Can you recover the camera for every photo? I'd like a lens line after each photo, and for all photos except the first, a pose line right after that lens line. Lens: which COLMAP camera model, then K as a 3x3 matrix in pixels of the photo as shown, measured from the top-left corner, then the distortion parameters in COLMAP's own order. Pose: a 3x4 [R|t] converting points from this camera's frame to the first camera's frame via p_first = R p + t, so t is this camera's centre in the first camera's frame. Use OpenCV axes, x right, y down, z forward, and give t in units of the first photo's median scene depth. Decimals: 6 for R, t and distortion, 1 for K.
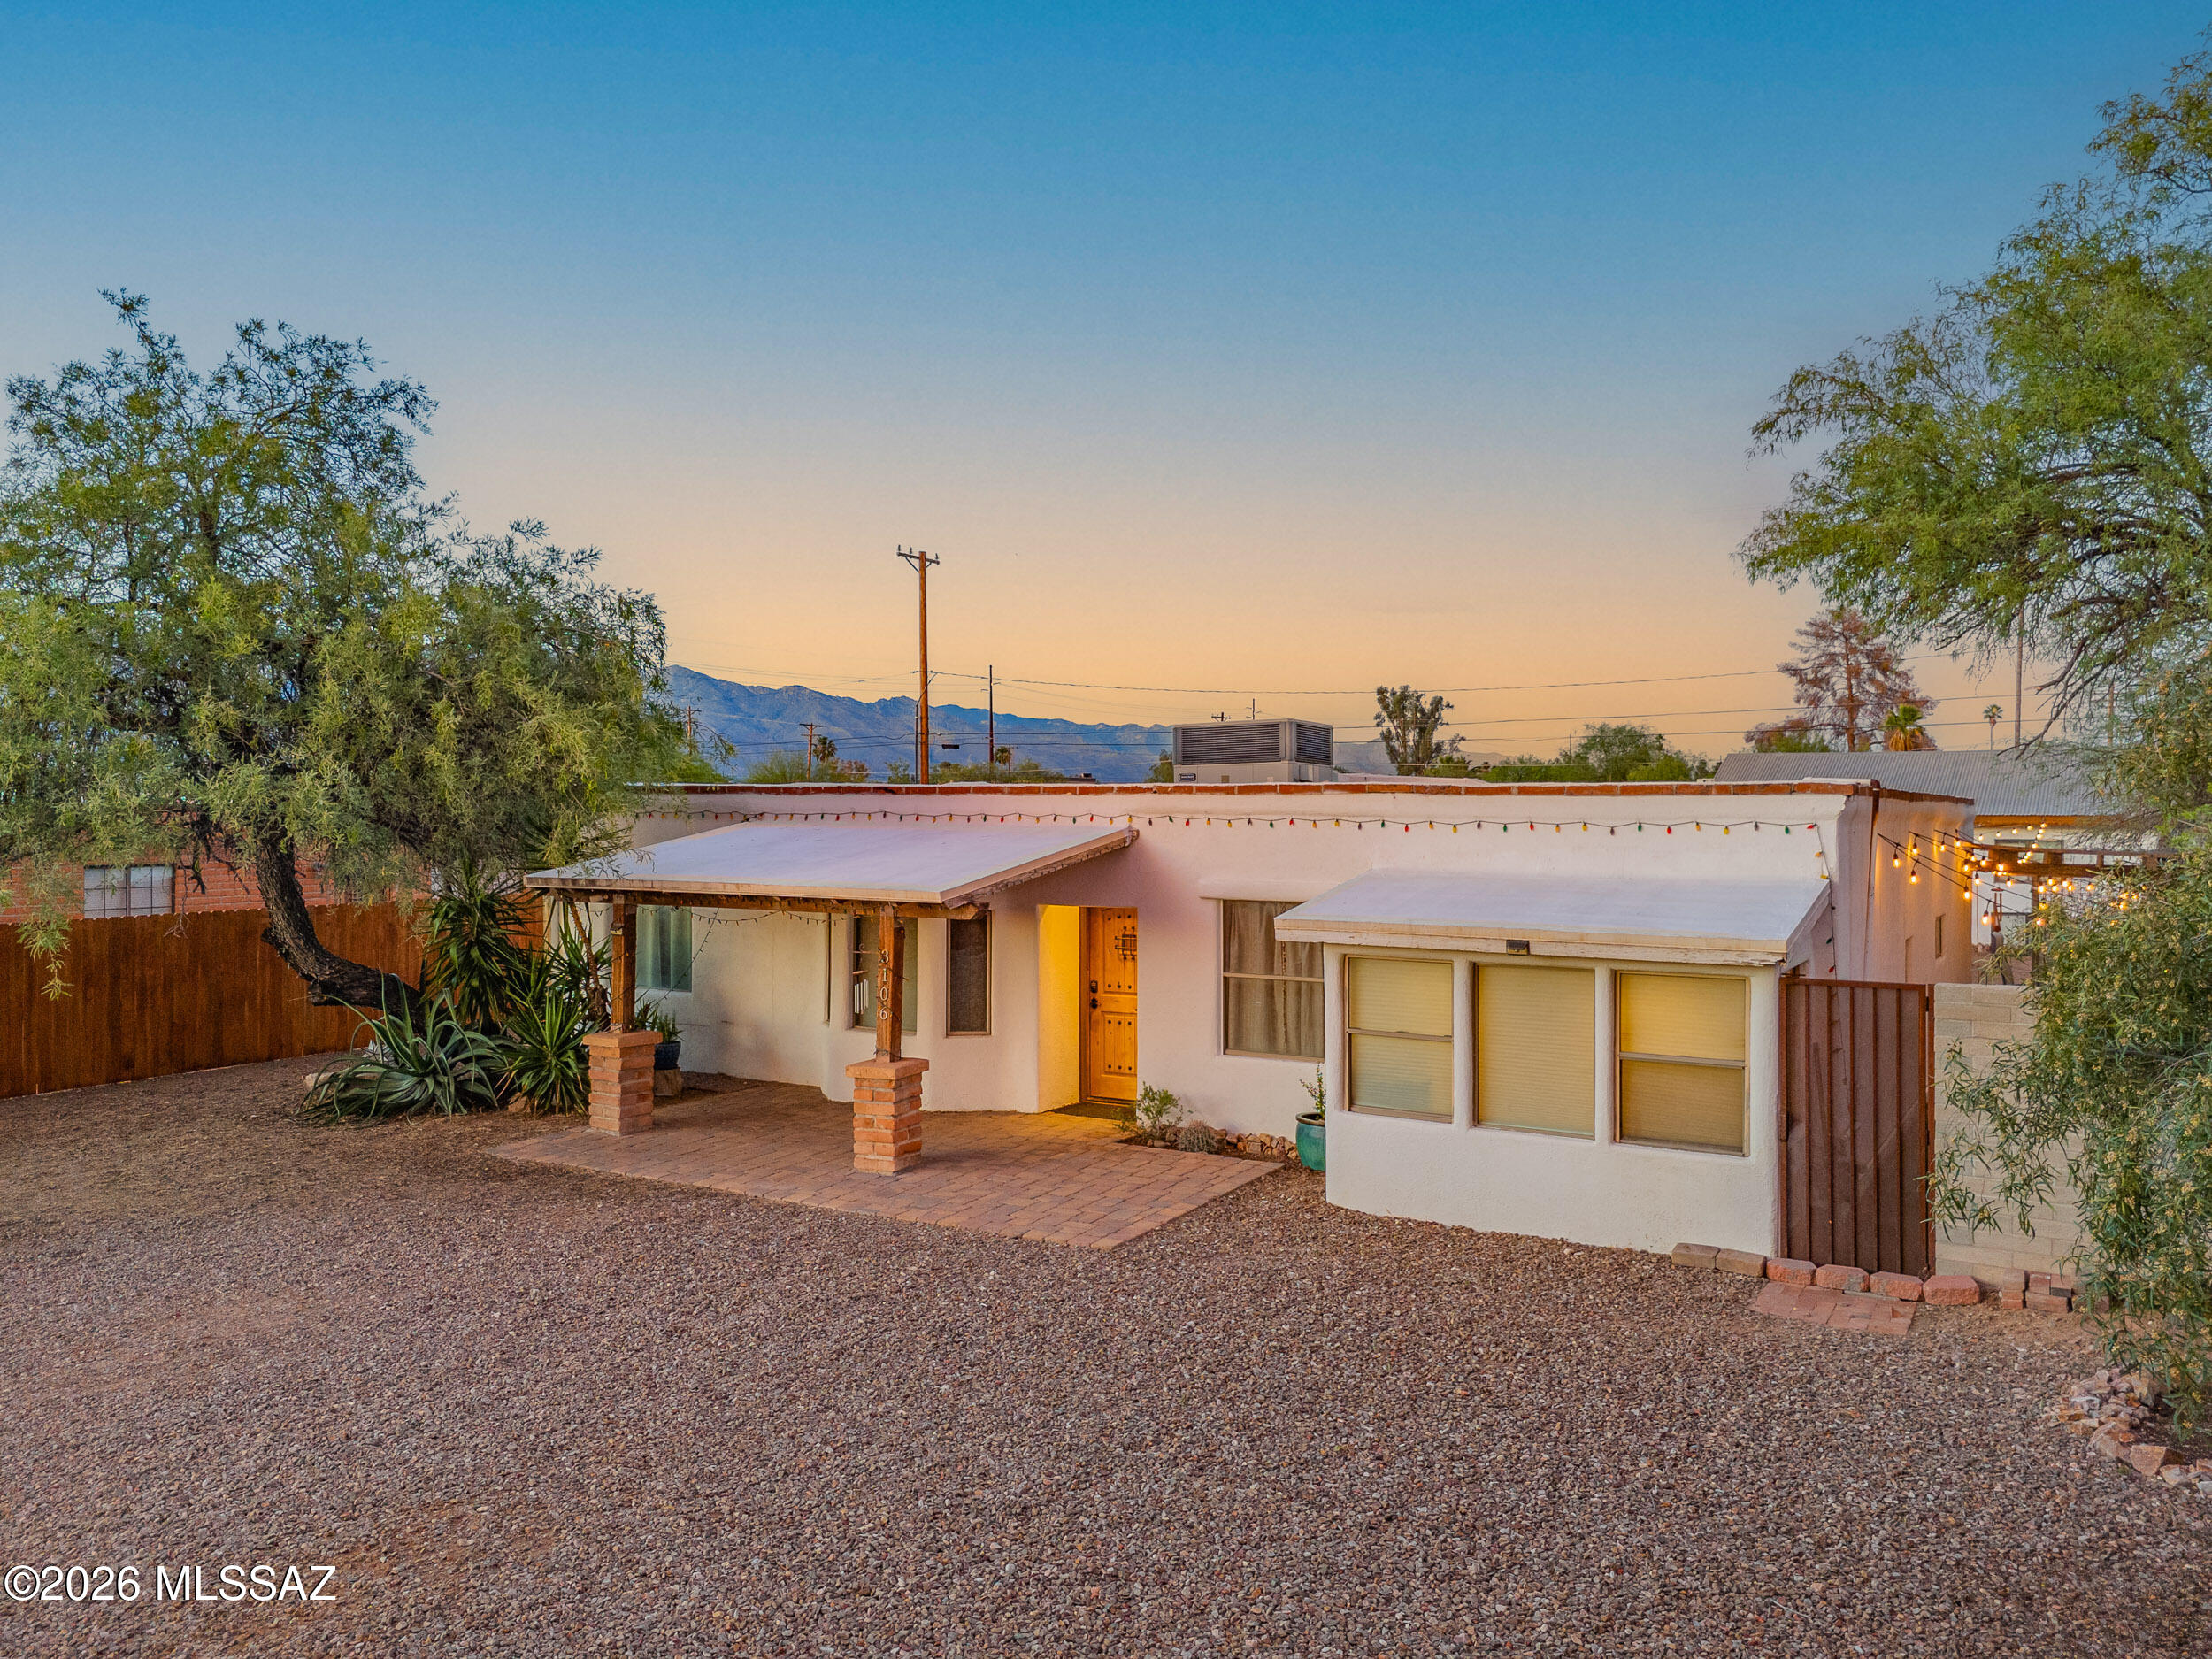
lens RADIAL K [[1602.8, 0, 1106.7], [0, 1602.8, 819.4], [0, 0, 1]] dist [0.025344, -0.004020]
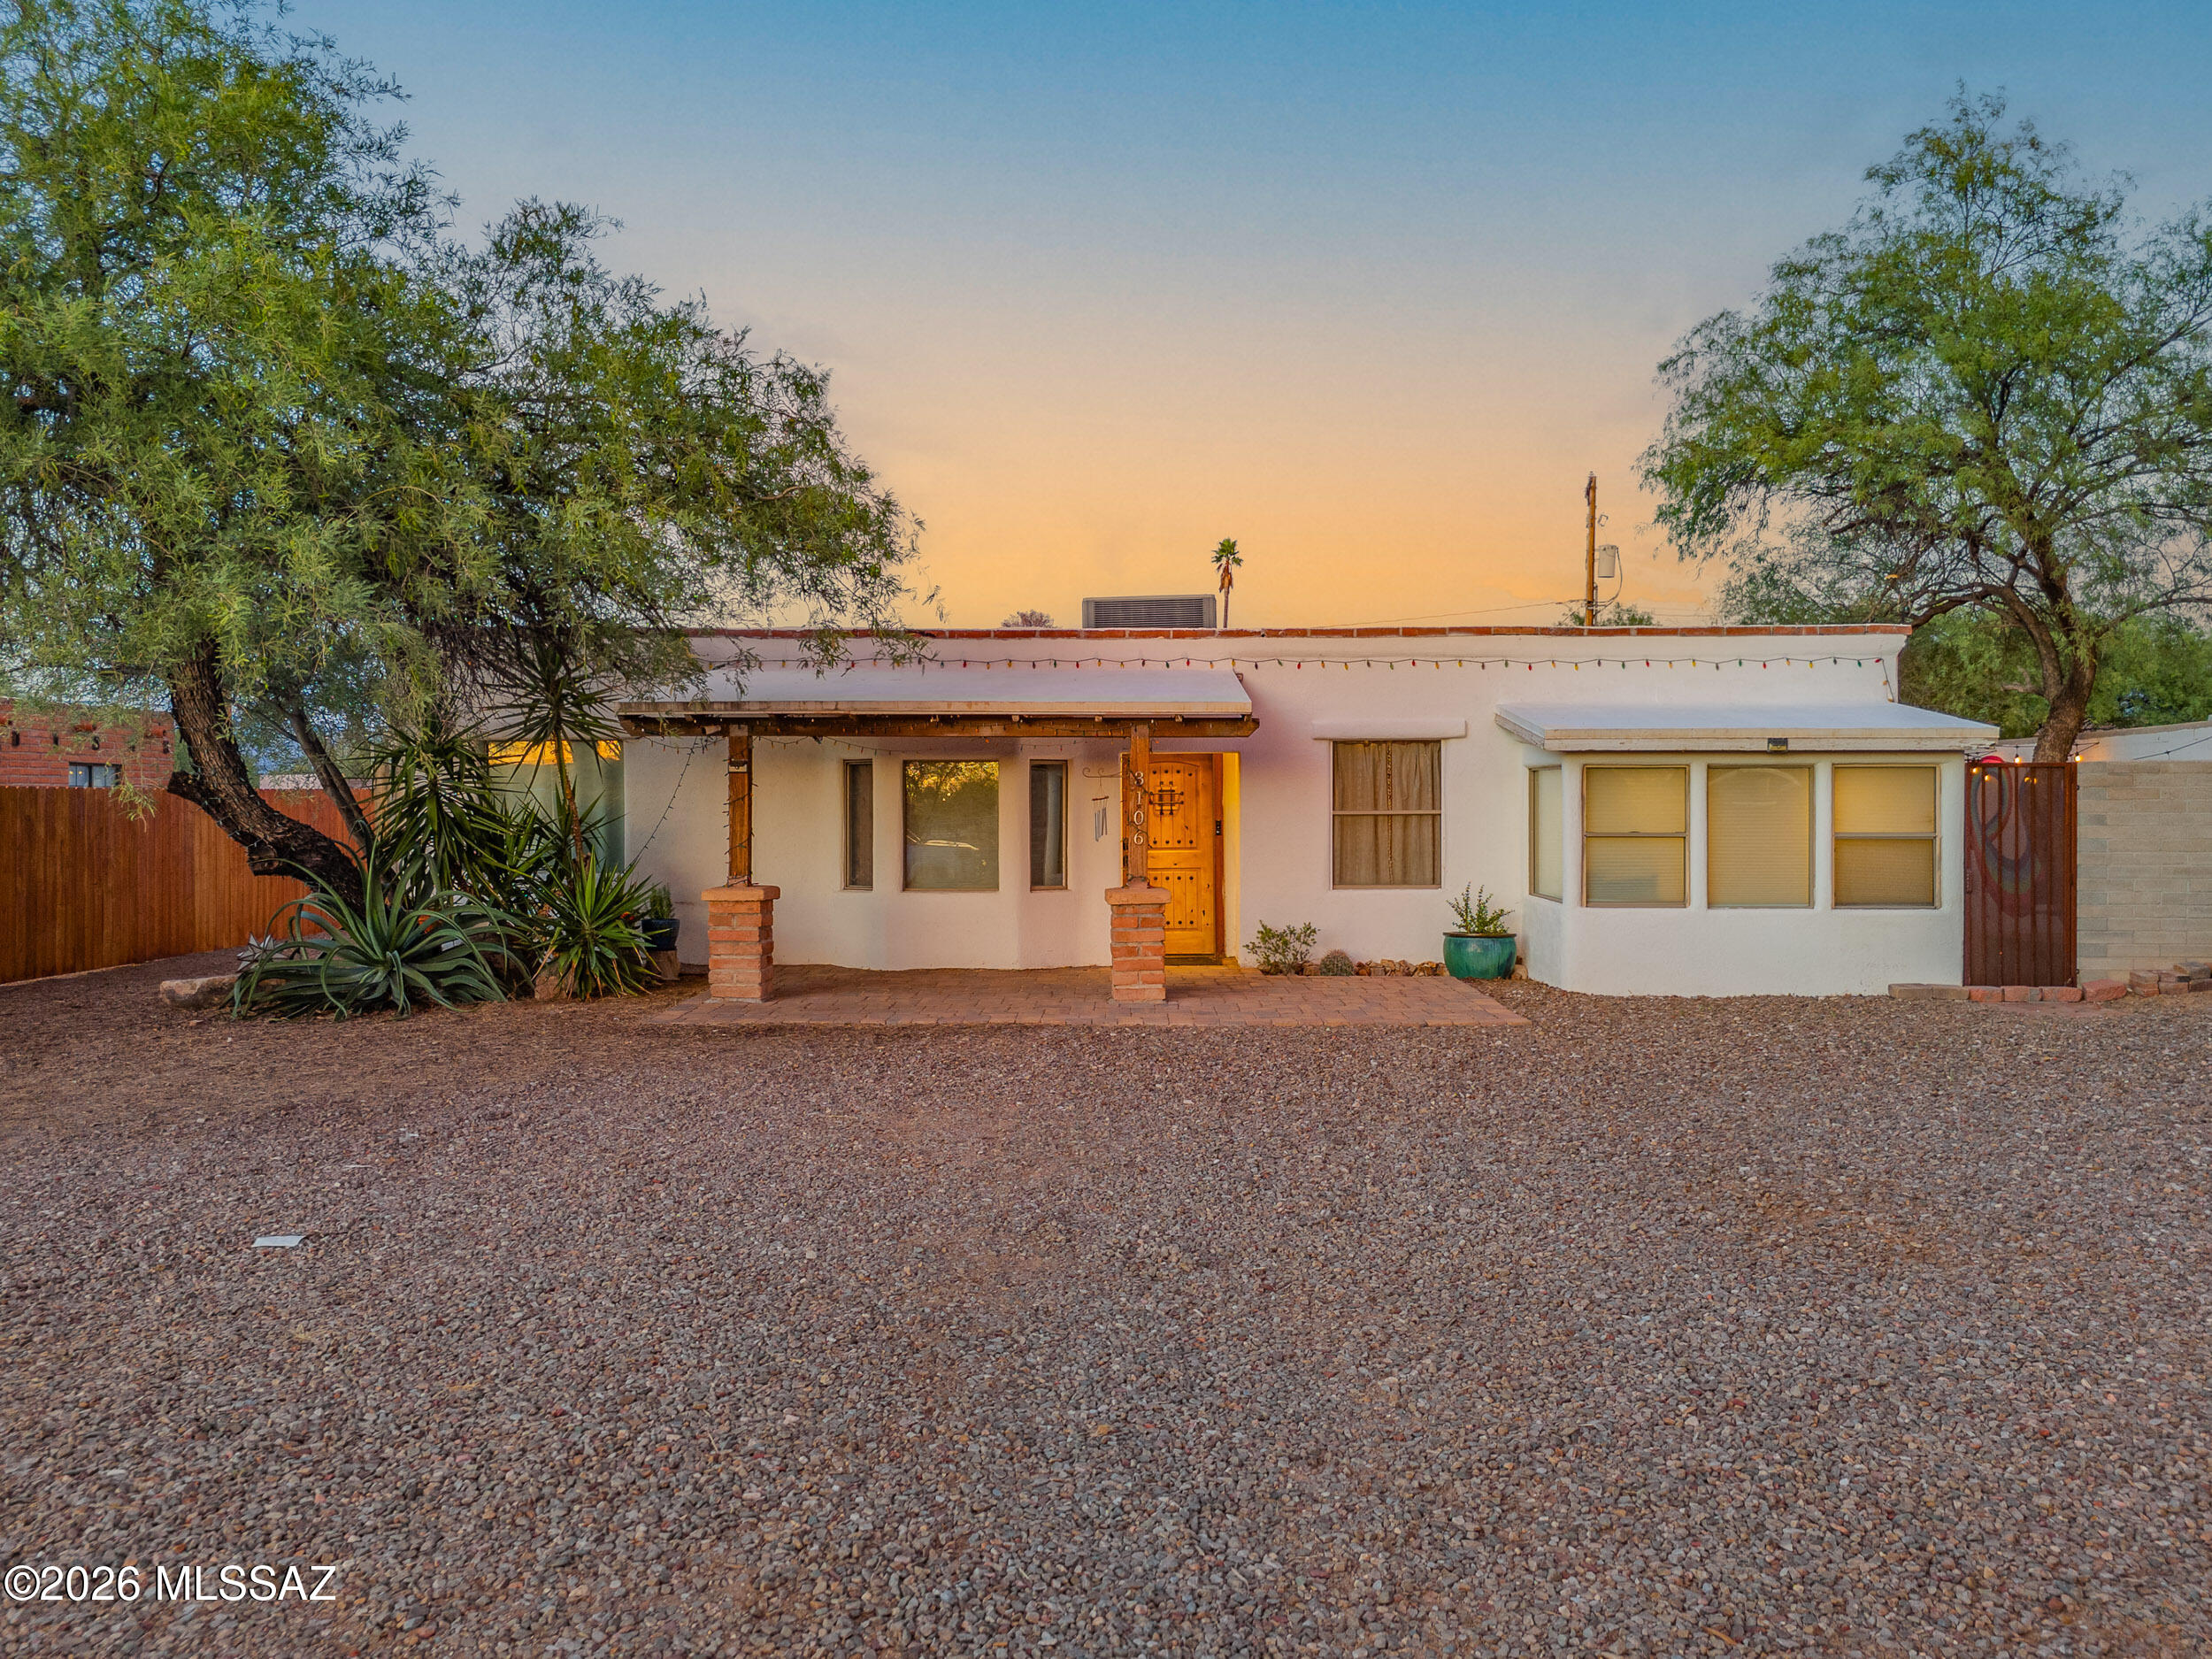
lens RADIAL K [[1602.8, 0, 1098.3], [0, 1602.8, 823.3], [0, 0, 1]] dist [0.025344, -0.004020]
pose [[0.876971, -0.008623, 0.480466, -0.562292], [0.006238, 0.999959, 0.006560, 0.096450], [-0.480503, -0.002756, 0.876989, 0.162018]]
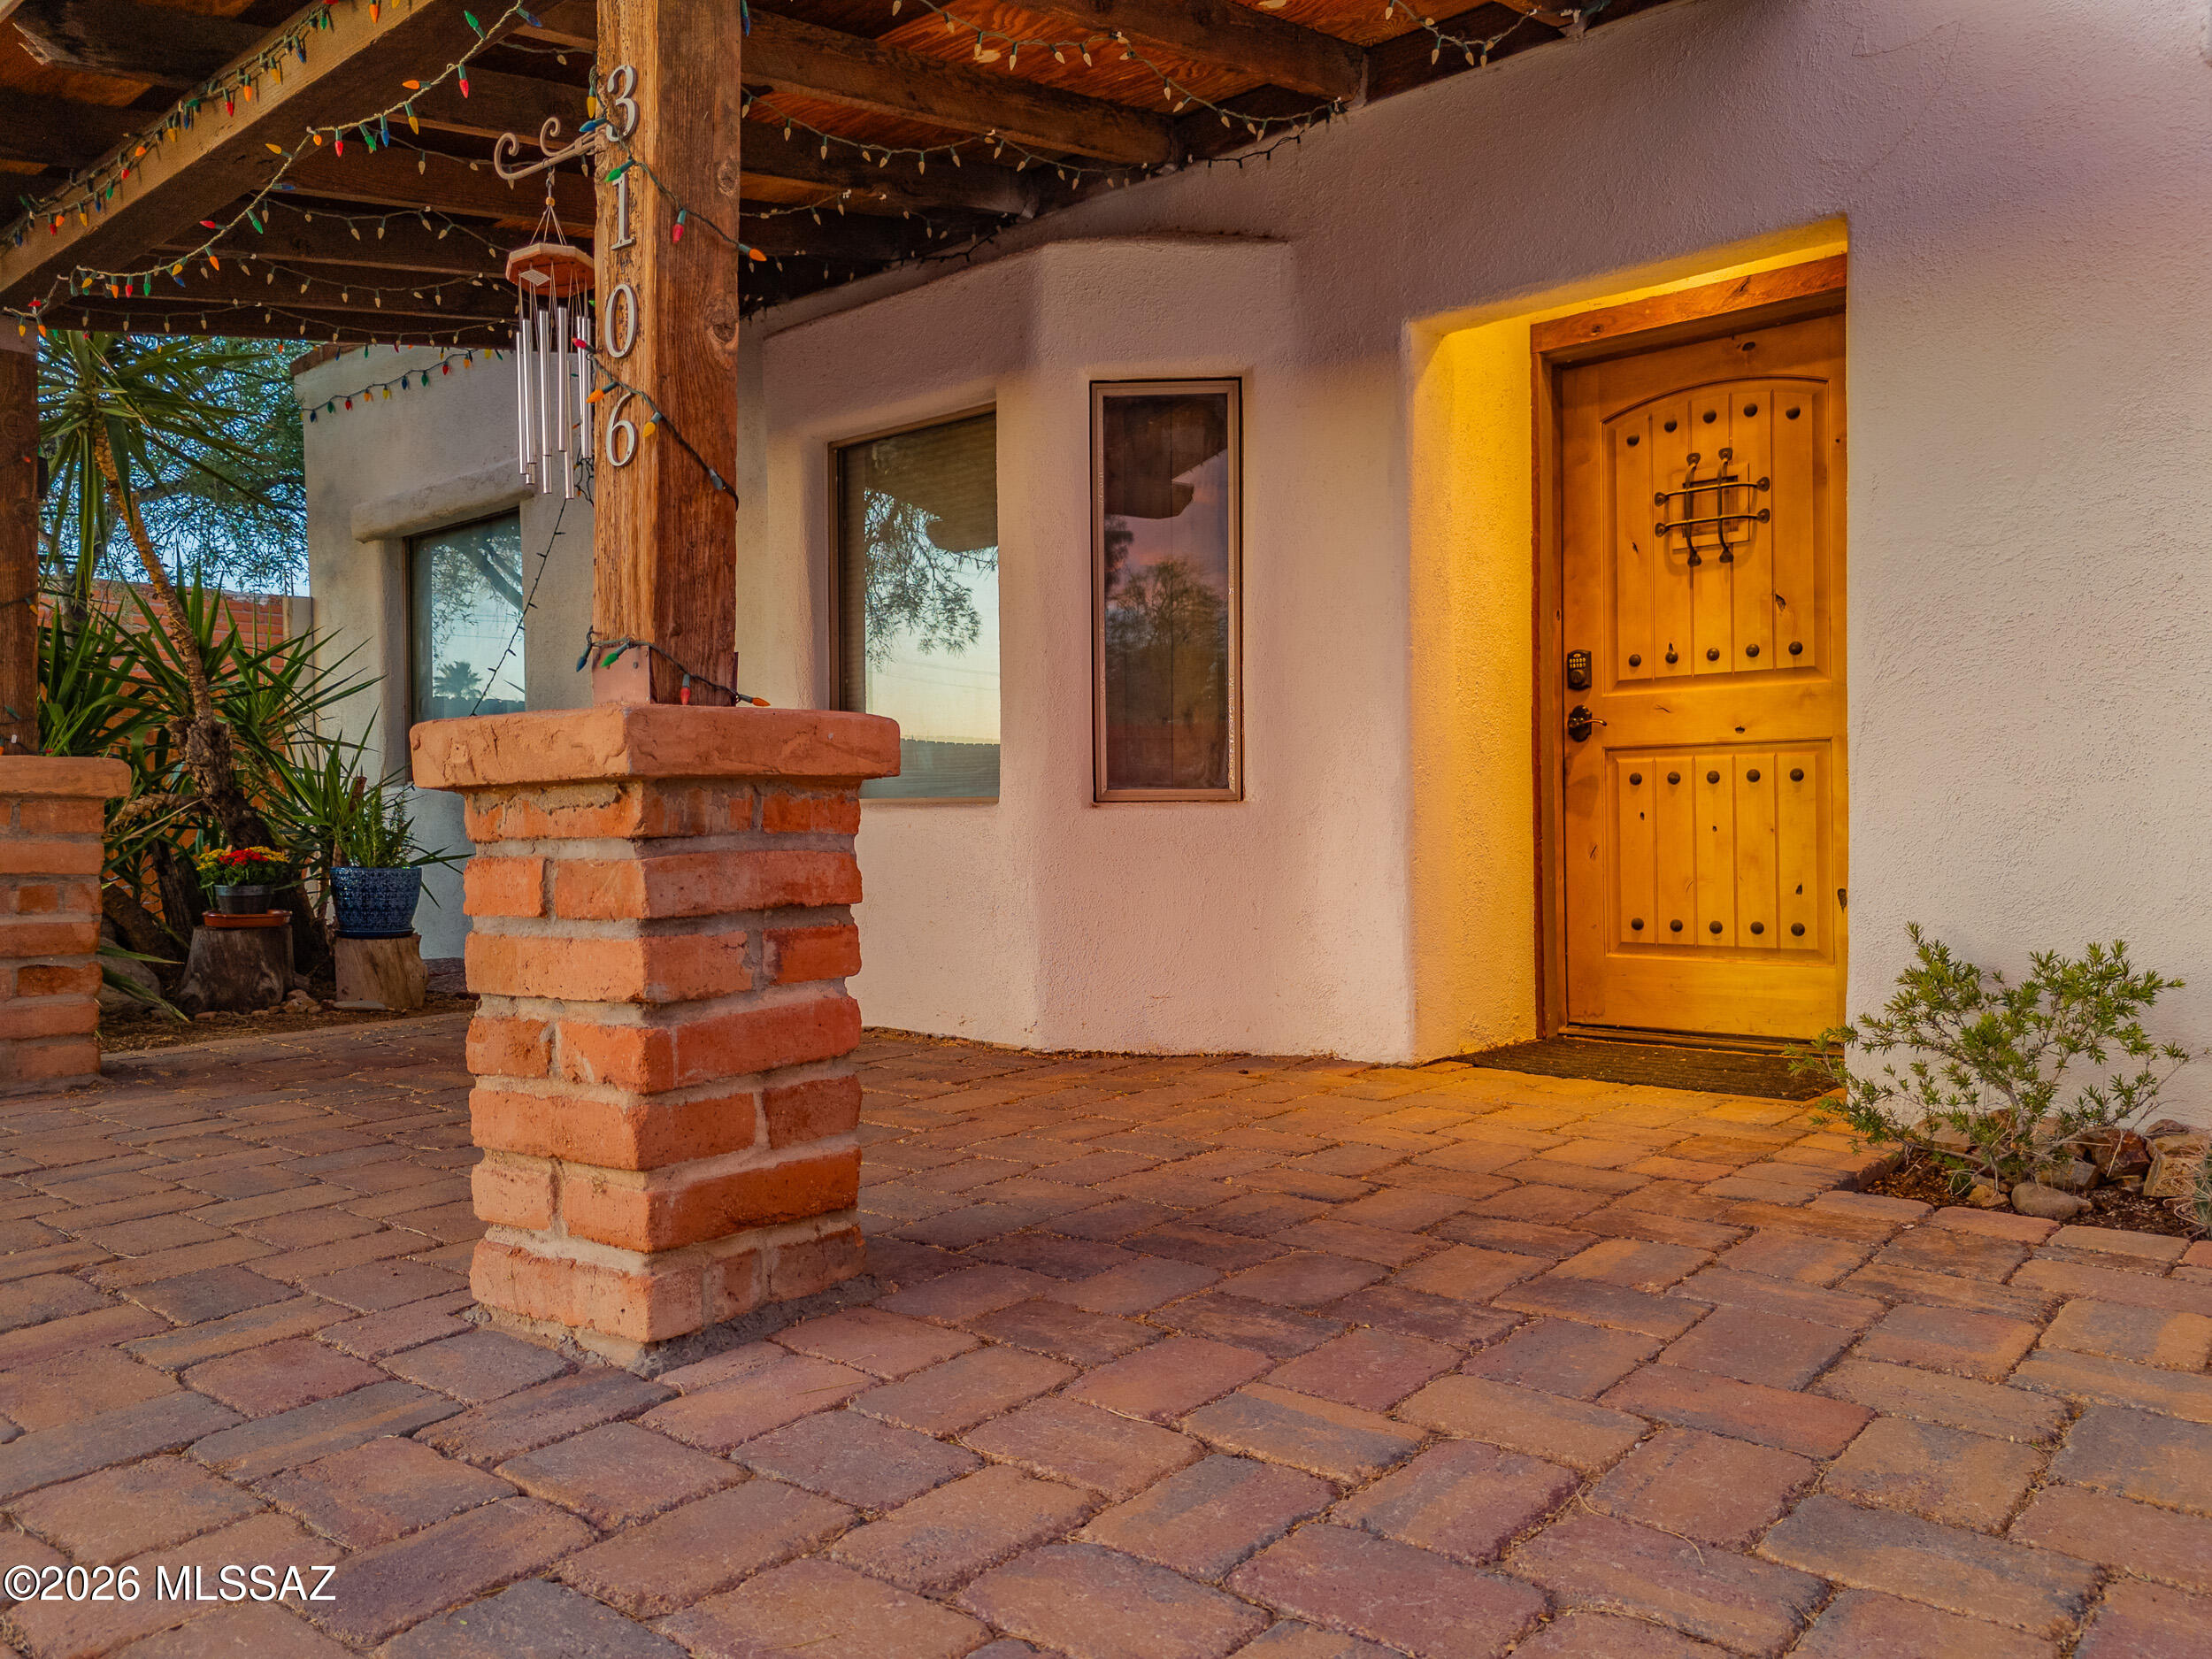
lens RADIAL K [[1602.8, 0, 1091.5], [0, 1602.8, 836.4], [0, 0, 1]] dist [0.025344, -0.004020]
pose [[0.985046, -0.005198, -0.172213, -0.053685], [0.006651, 0.999947, 0.007858, 0.151006], [0.172163, -0.008886, 0.985028, 0.767253]]
